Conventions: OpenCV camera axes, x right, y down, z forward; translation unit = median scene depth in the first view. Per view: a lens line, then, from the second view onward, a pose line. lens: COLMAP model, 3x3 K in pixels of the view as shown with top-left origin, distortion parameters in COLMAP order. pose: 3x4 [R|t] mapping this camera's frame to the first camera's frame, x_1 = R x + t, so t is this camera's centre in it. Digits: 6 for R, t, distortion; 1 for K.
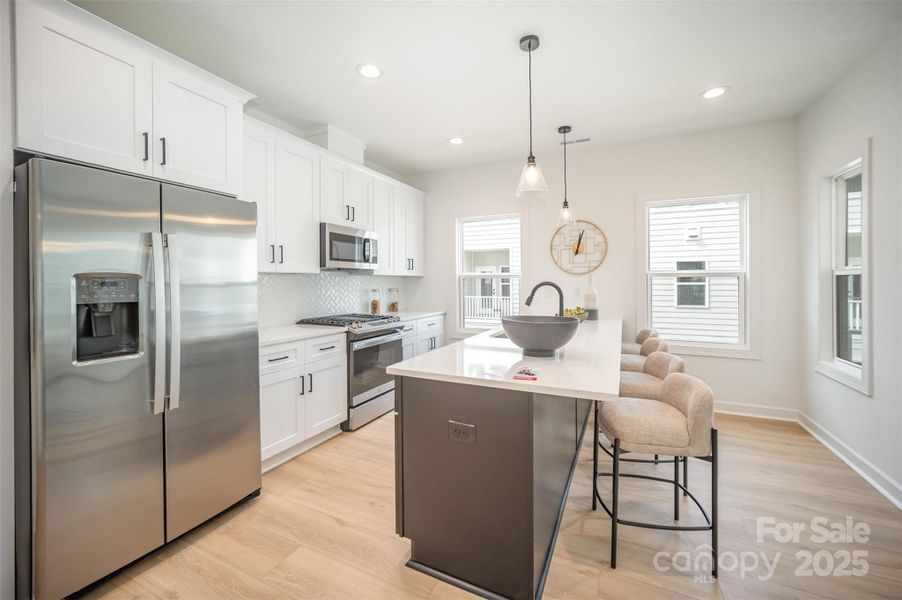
lens RADIAL K [[365.2, 0, 460.8], [0, 365.2, 284.0], [0, 0, 1]] dist [0.001651, 0.000465]
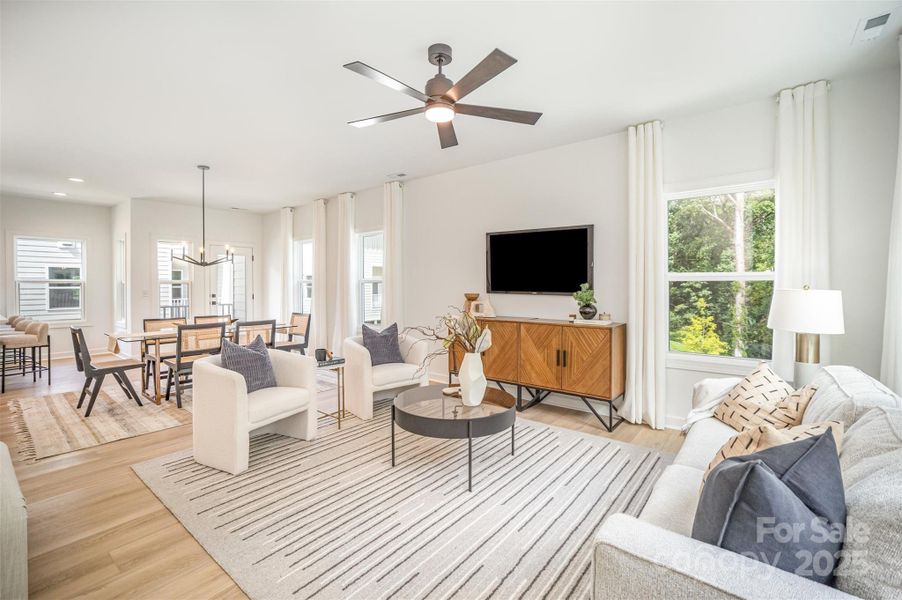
lens RADIAL K [[394.3, 0, 450.0], [0, 394.3, 290.5], [0, 0, 1]] dist [0.002057, 0.000704]
pose [[0.254061, -0.008770, 0.967148, -0.727553], [0.005227, 0.999957, 0.007694, 0.010967], [-0.967174, 0.003100, 0.254096, -1.365764]]
